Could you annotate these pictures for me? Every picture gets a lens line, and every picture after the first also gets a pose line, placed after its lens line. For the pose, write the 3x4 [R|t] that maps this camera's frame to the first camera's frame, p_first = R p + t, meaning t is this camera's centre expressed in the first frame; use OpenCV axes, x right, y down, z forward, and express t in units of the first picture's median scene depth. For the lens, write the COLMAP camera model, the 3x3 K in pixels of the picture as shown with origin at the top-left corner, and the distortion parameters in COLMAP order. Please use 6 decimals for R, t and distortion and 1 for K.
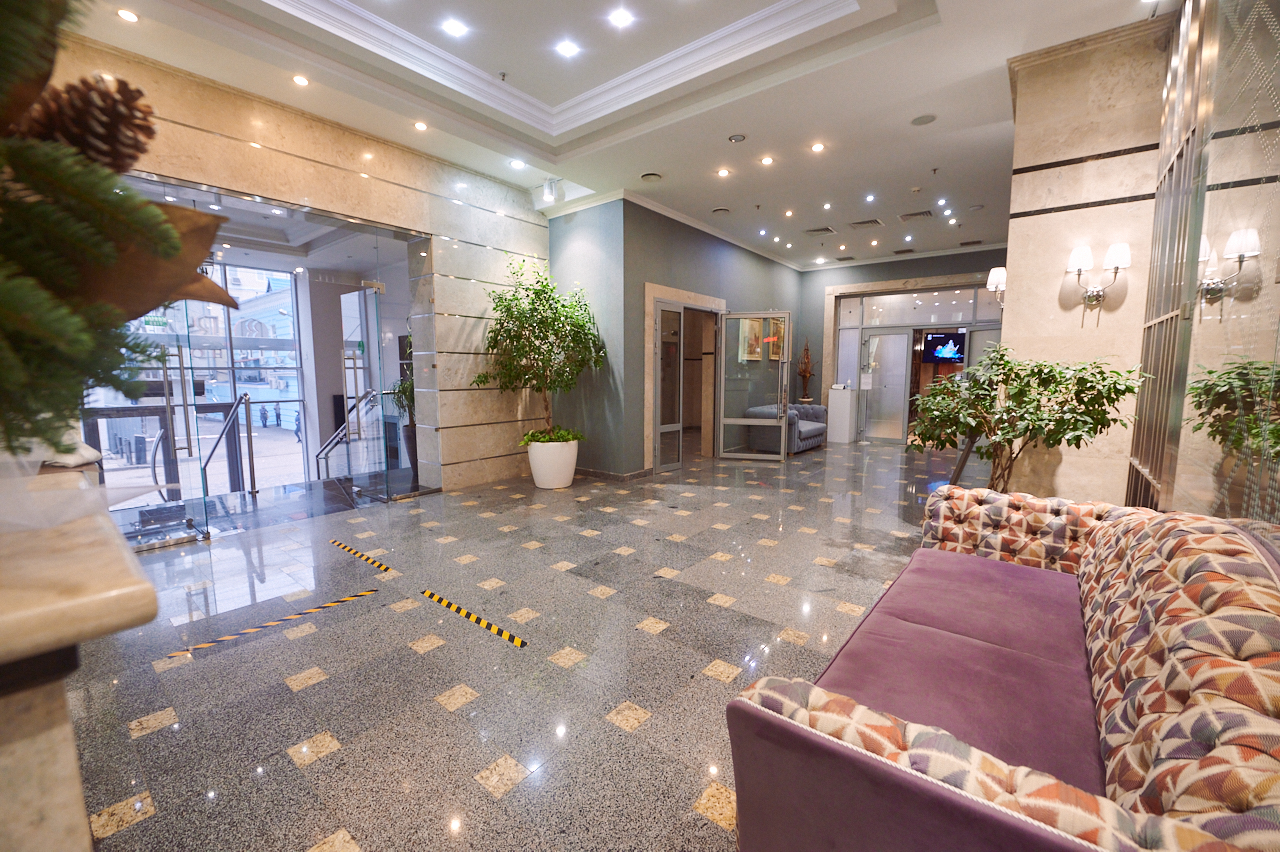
lens RADIAL K [[510.1, 0, 643.4], [0, 510.1, 428.0], [0, 0, 1]] dist [-0.013778, -0.005540]
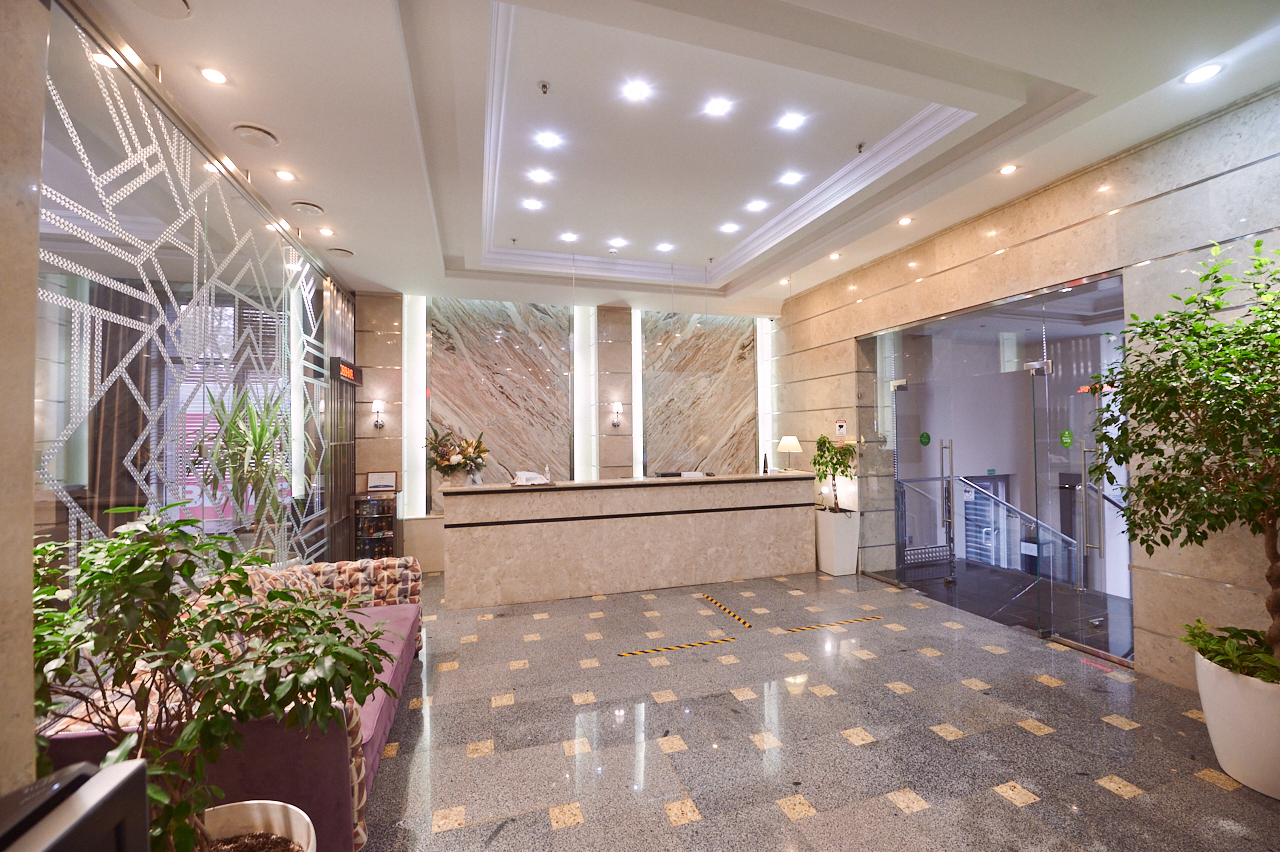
lens RADIAL K [[510.1, 0, 643.4], [0, 510.1, 428.0], [0, 0, 1]] dist [-0.013778, -0.005540]
pose [[-0.558771, -0.008749, -0.829276, 0.659167], [-0.083515, 0.995455, 0.045770, -0.218207], [0.825106, 0.094832, -0.556962, 1.215542]]
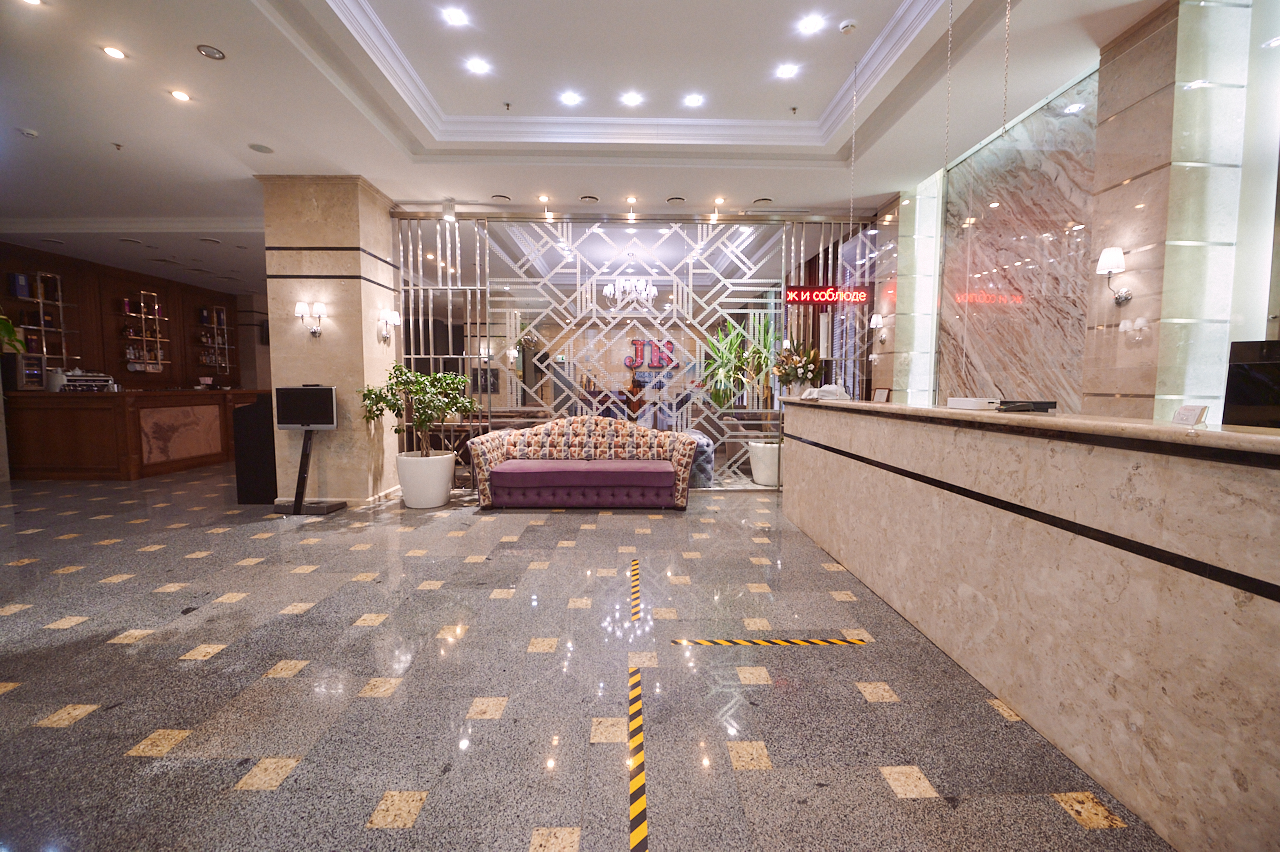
lens RADIAL K [[510.1, 0, 643.4], [0, 510.1, 428.0], [0, 0, 1]] dist [-0.013778, -0.005540]
pose [[-0.644139, -0.069772, 0.761720, -0.896860], [0.077777, 0.984695, 0.155967, -0.123188], [-0.760944, 0.159709, -0.628854, 1.223010]]
